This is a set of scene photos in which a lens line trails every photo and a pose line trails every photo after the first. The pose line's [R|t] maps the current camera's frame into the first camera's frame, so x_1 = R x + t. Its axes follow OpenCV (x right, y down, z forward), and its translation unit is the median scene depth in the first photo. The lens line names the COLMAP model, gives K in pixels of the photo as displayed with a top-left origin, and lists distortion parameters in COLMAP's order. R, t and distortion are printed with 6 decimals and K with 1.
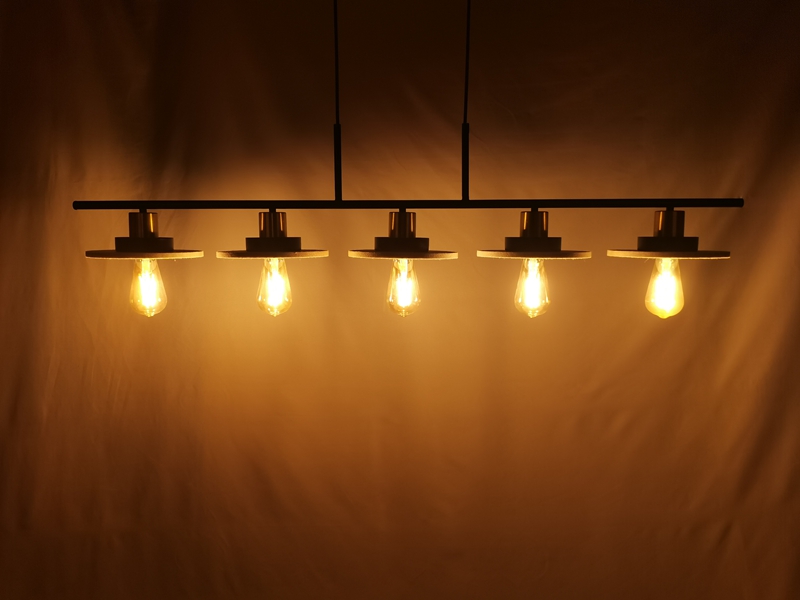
lens RADIAL K [[668.2, 0, 398.4], [0, 668.2, 306.4], [0, 0, 1]] dist [0.028267, -0.012757]
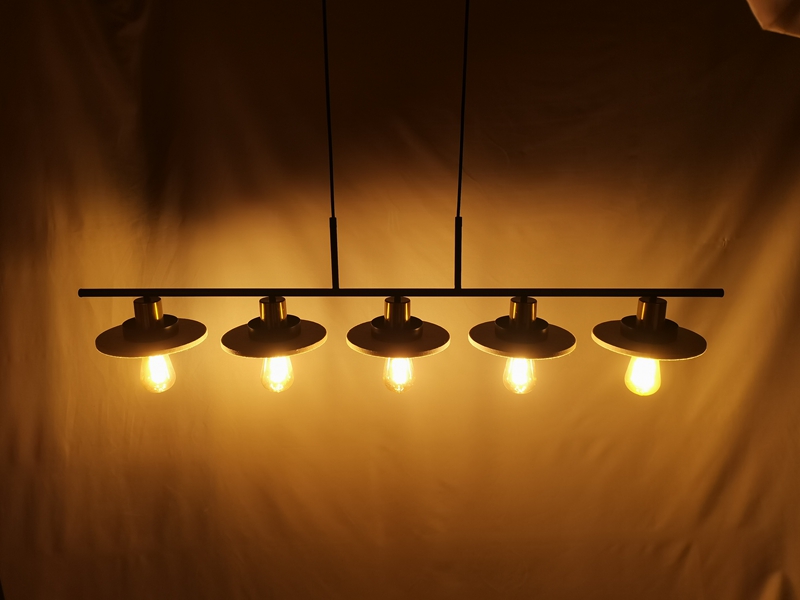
lens RADIAL K [[652.1, 0, 396.8], [0, 652.1, 312.6], [0, 0, 1]] dist [0.028157, -0.013737]
pose [[0.999924, -0.008391, 0.009080, -0.003553], [0.006561, 0.982611, 0.185560, -0.256953], [-0.010479, -0.185486, 0.982591, -0.001362]]
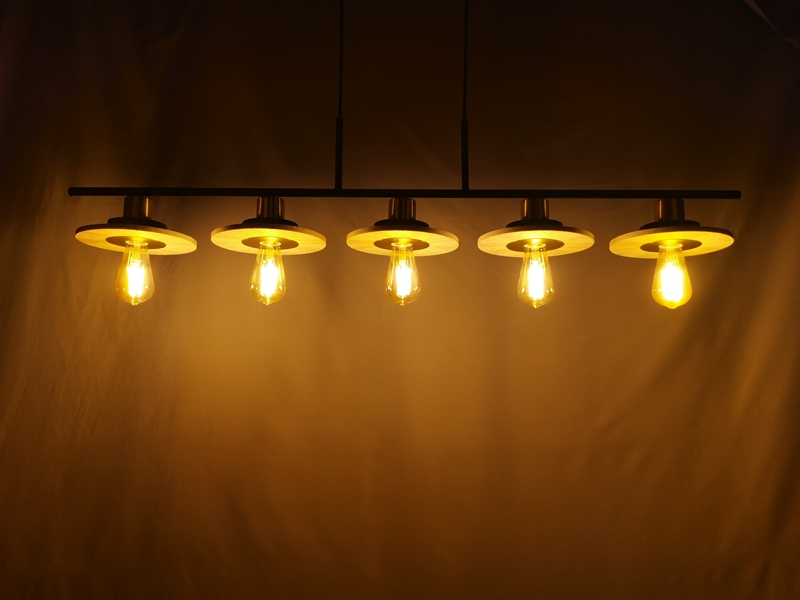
lens RADIAL K [[692.7, 0, 396.9], [0, 692.7, 299.1], [0, 0, 1]] dist [0.033128, -0.026929]
pose [[0.999672, 0.015072, 0.020703, -0.017648], [-0.009231, 0.966189, -0.257671, 0.220910], [-0.023887, 0.257396, 0.966011, 0.034315]]
